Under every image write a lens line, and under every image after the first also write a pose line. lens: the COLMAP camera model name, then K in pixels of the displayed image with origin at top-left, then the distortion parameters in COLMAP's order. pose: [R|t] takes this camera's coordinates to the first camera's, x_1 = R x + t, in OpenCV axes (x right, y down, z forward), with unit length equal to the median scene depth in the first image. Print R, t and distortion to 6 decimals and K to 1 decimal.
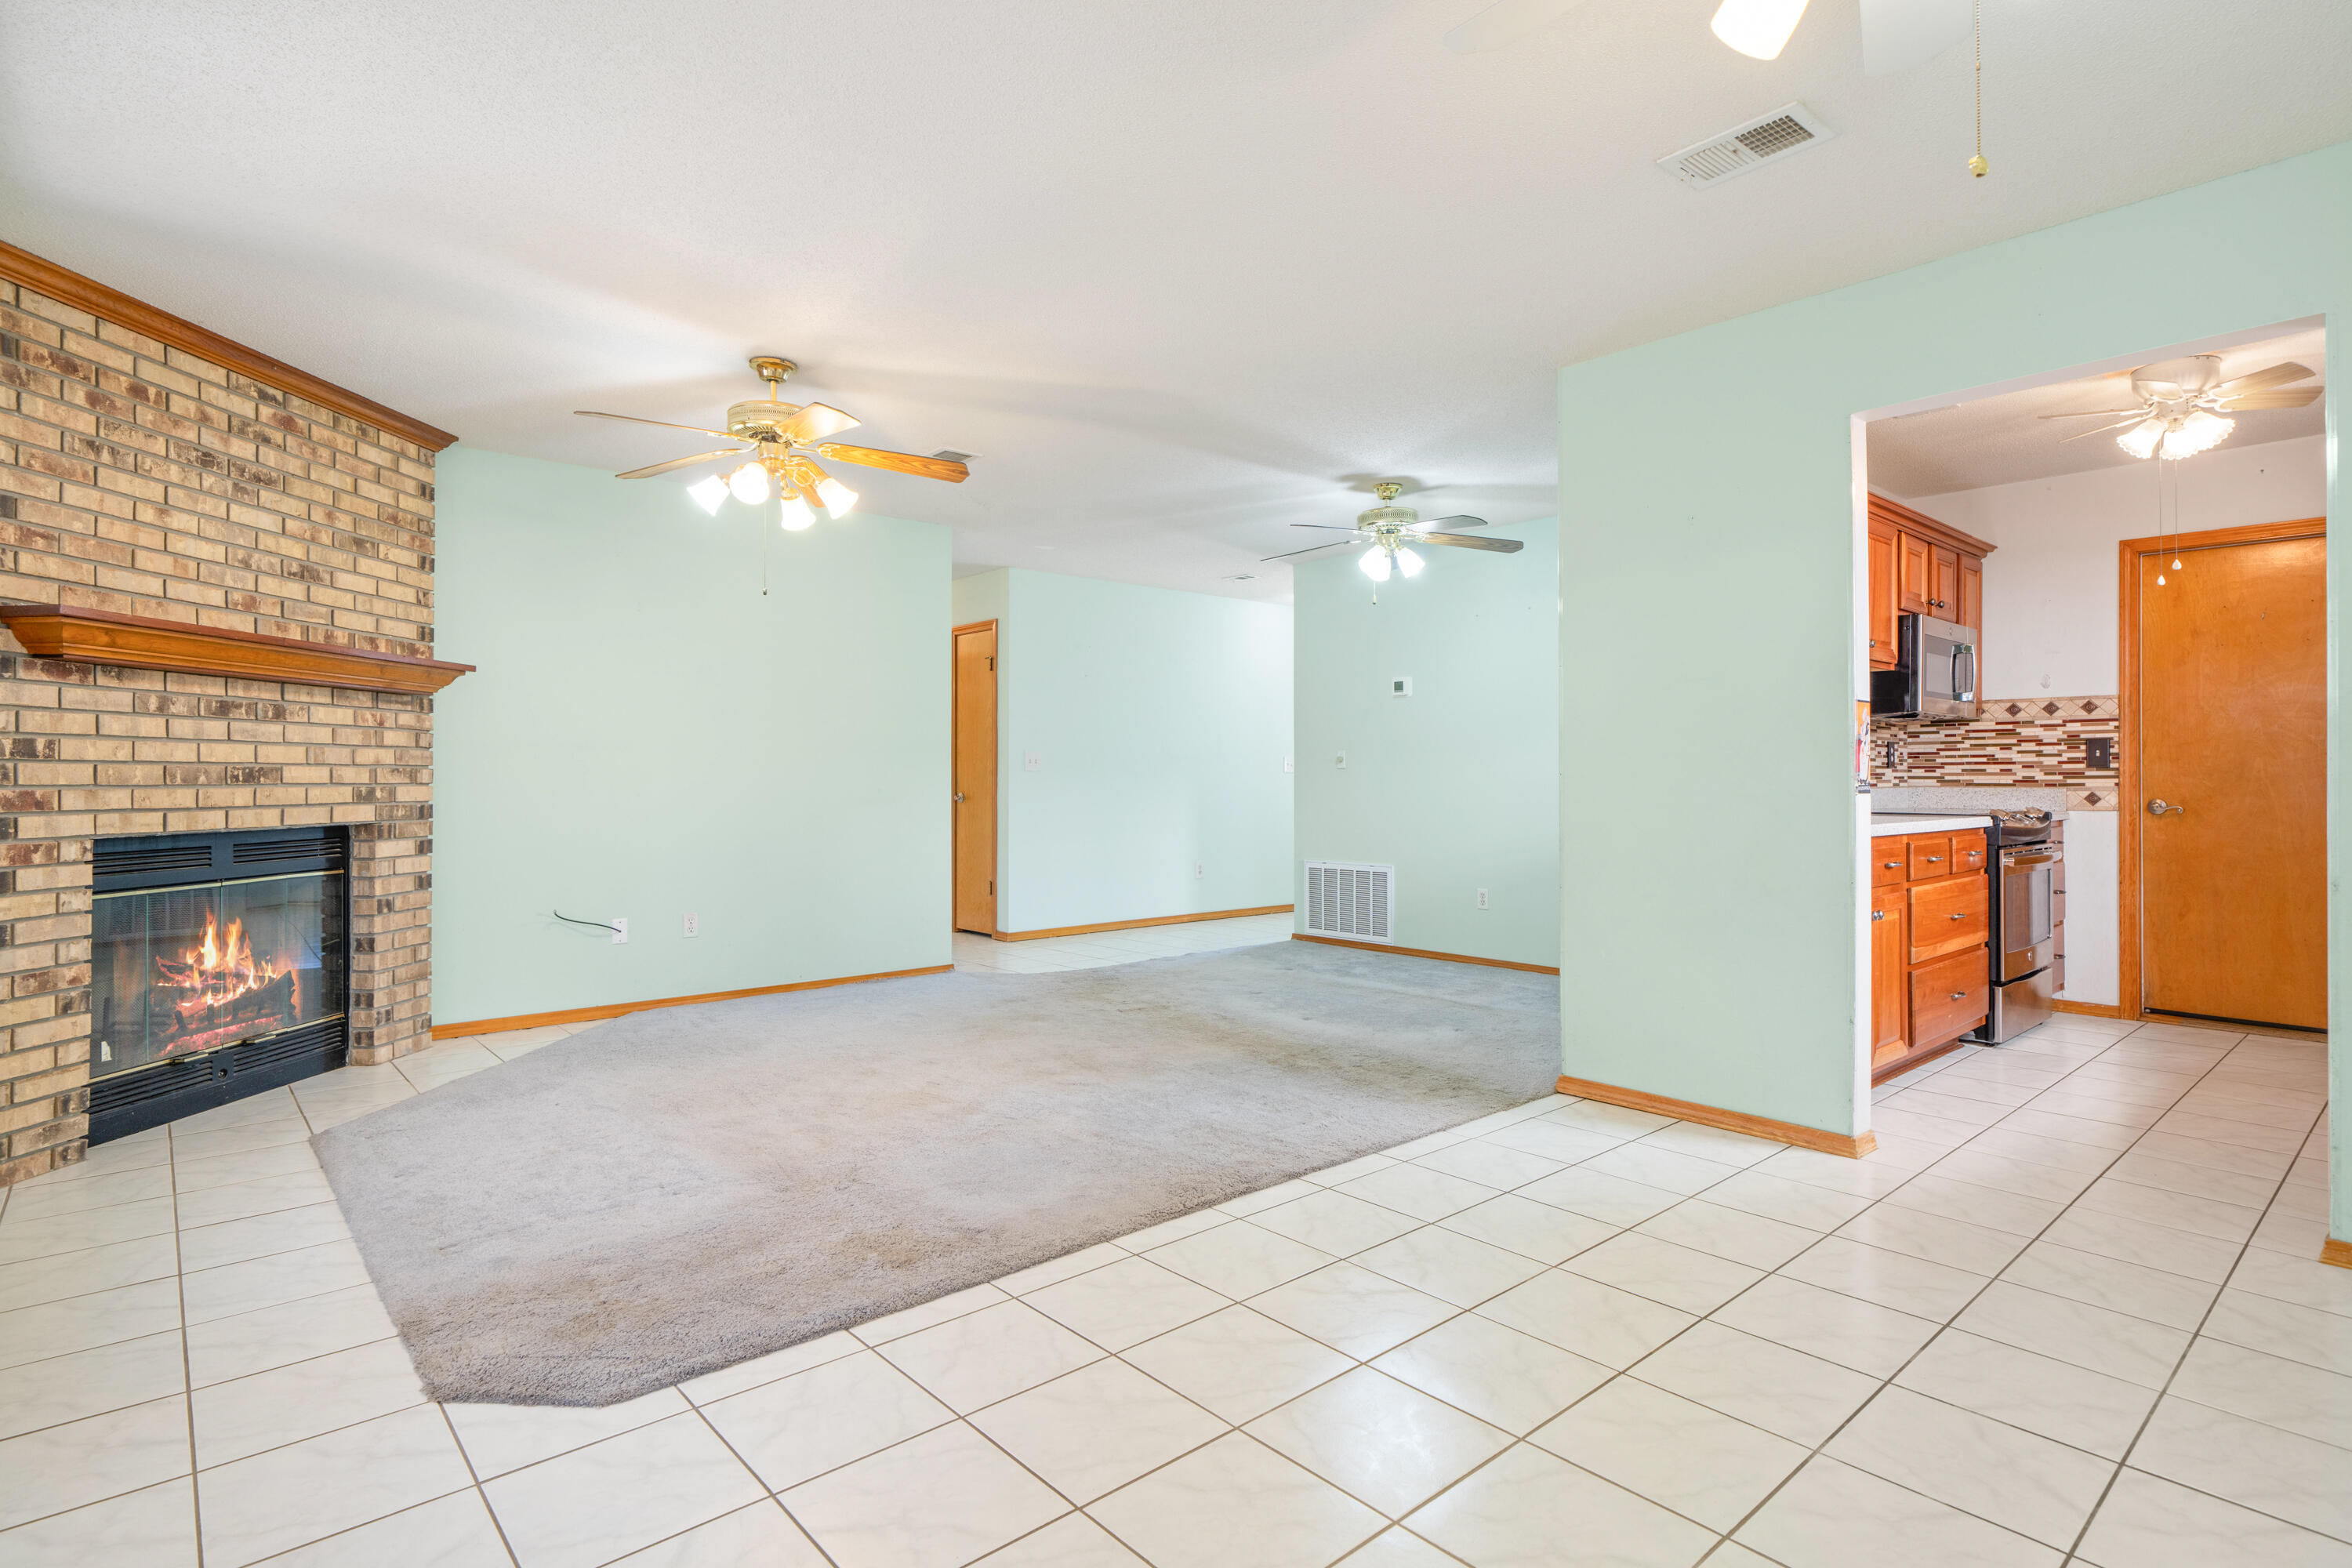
lens RADIAL K [[1173.0, 0, 1175.0], [0, 1173.0, 776.3], [0, 0, 1]] dist [-0.000079, -0.000001]
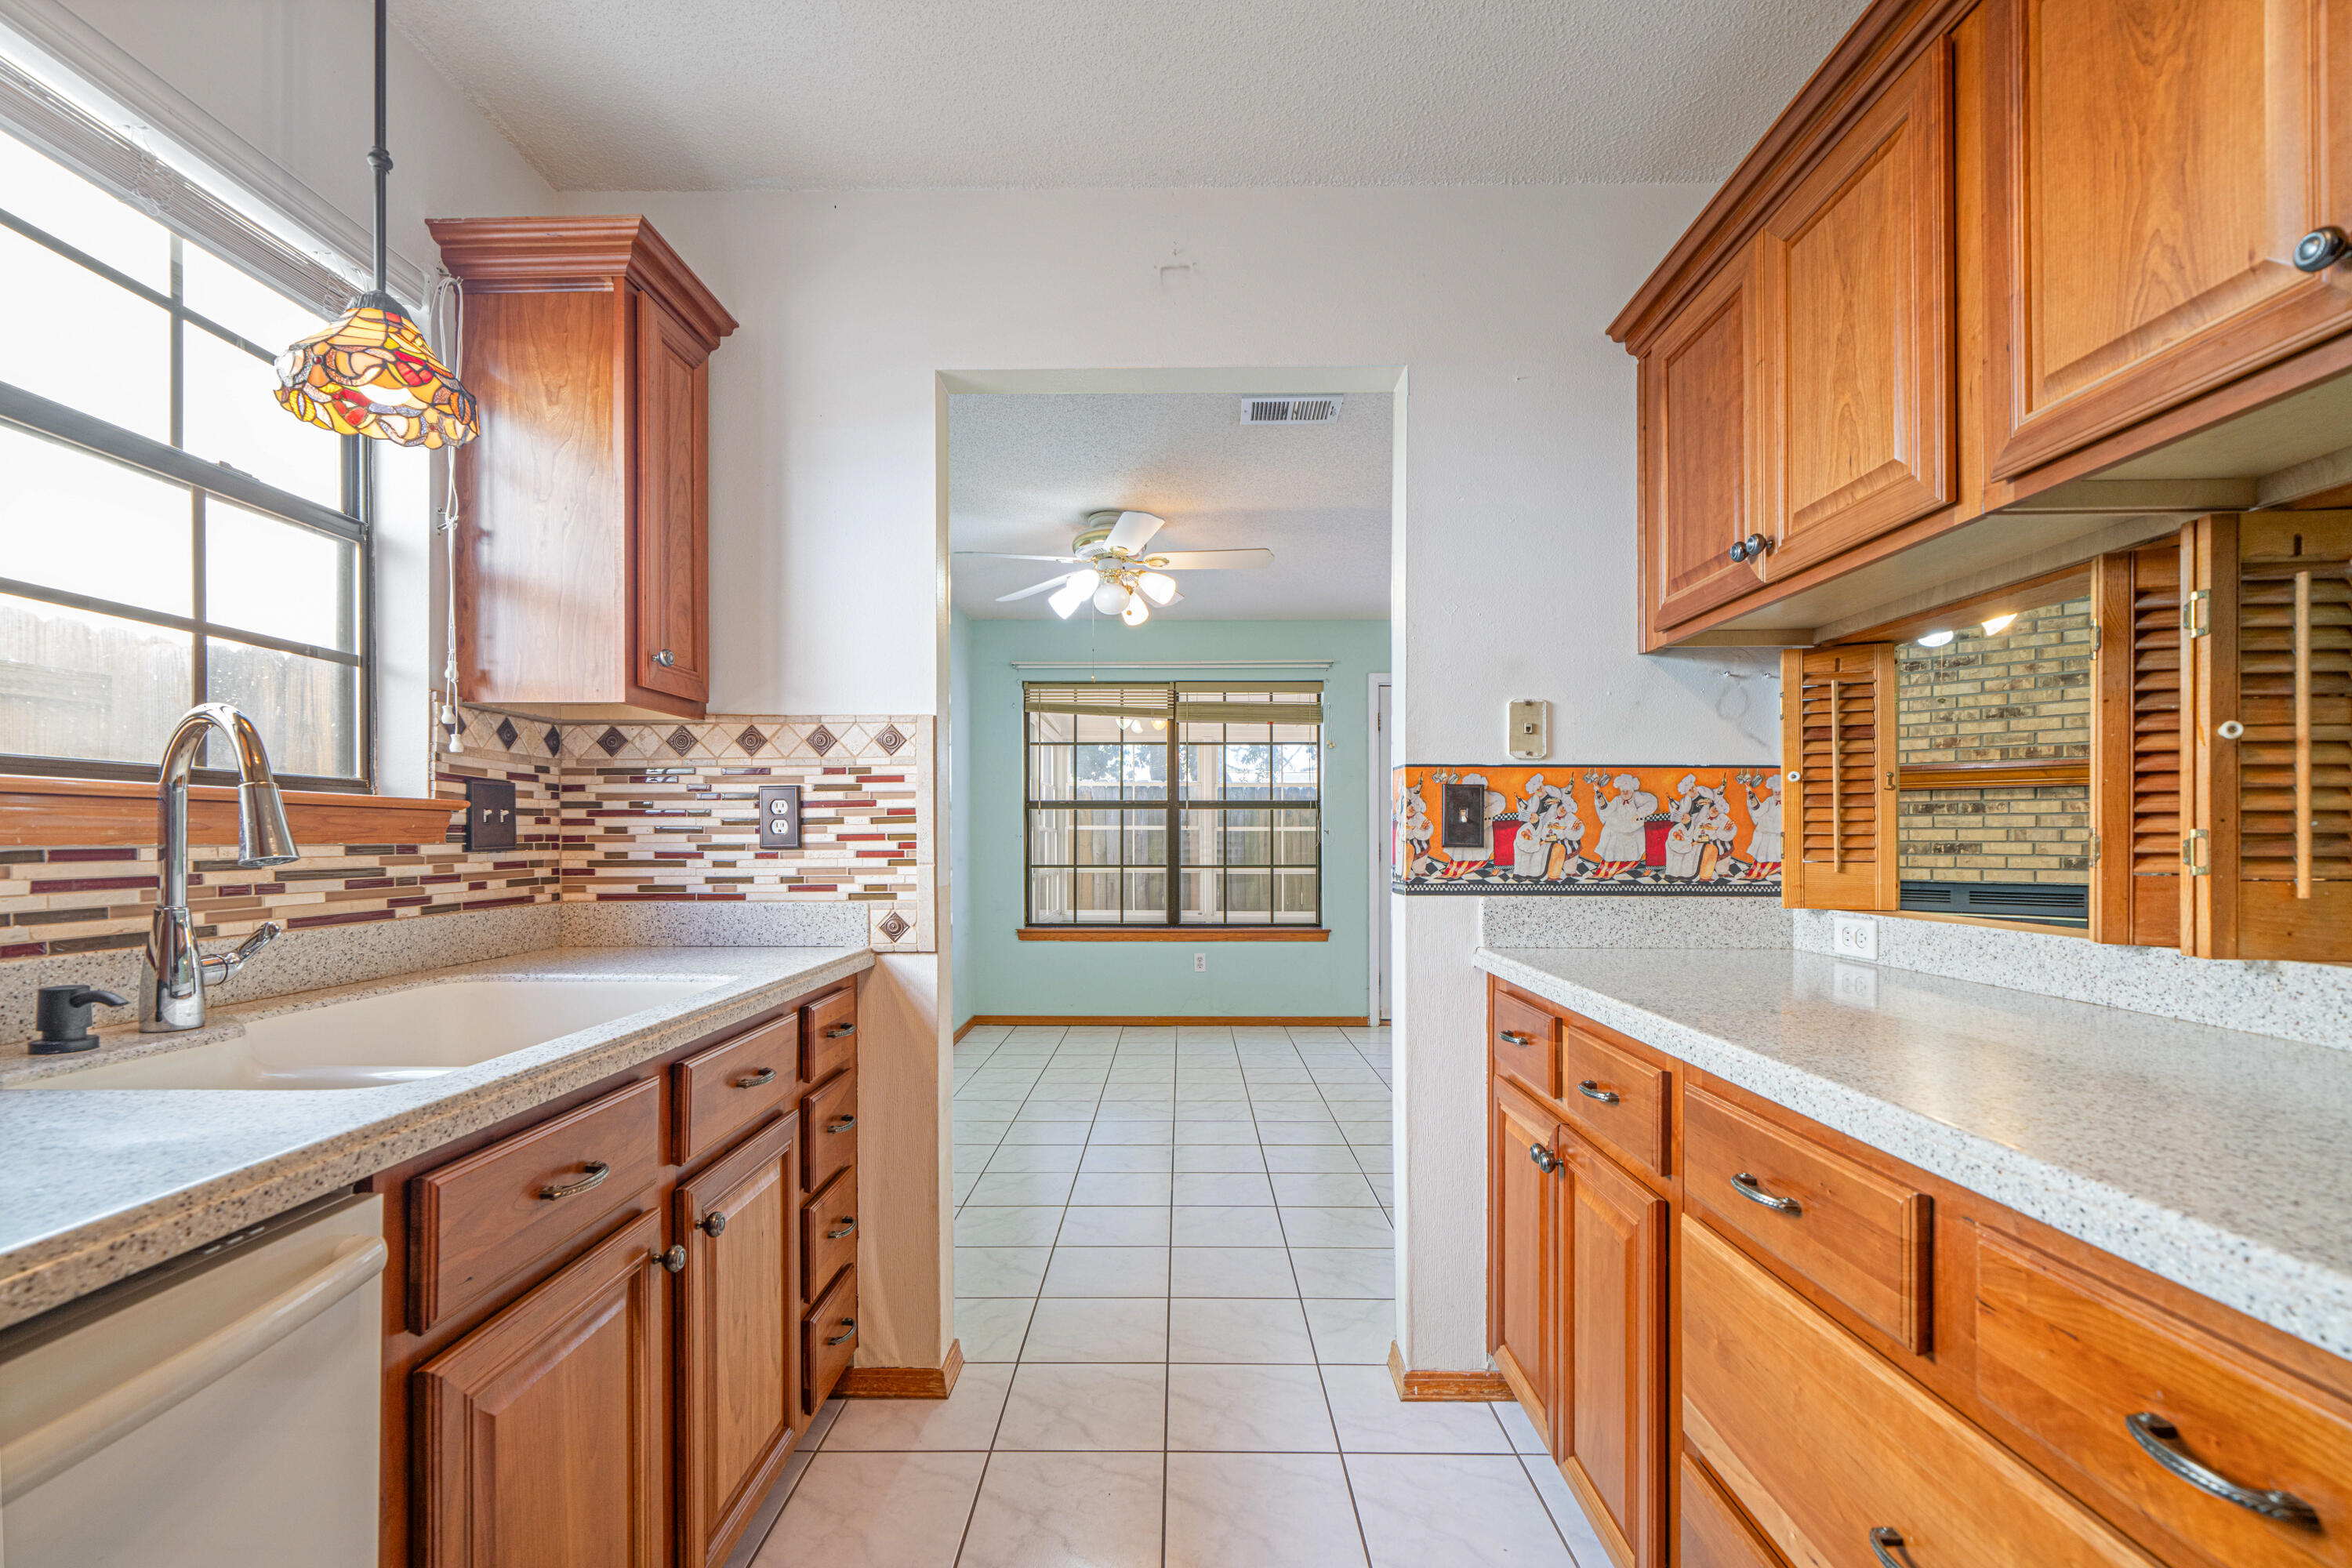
lens RADIAL K [[1015.6, 0, 1163.2], [0, 1015.6, 834.5], [0, 0, 1]] dist [0.000106, 0.000007]
pose [[-0.677194, 0.000954, -0.735804, 0.968443], [0.002272, 0.999997, -0.000794, -0.021188], [0.735801, -0.002210, -0.677194, 1.129023]]
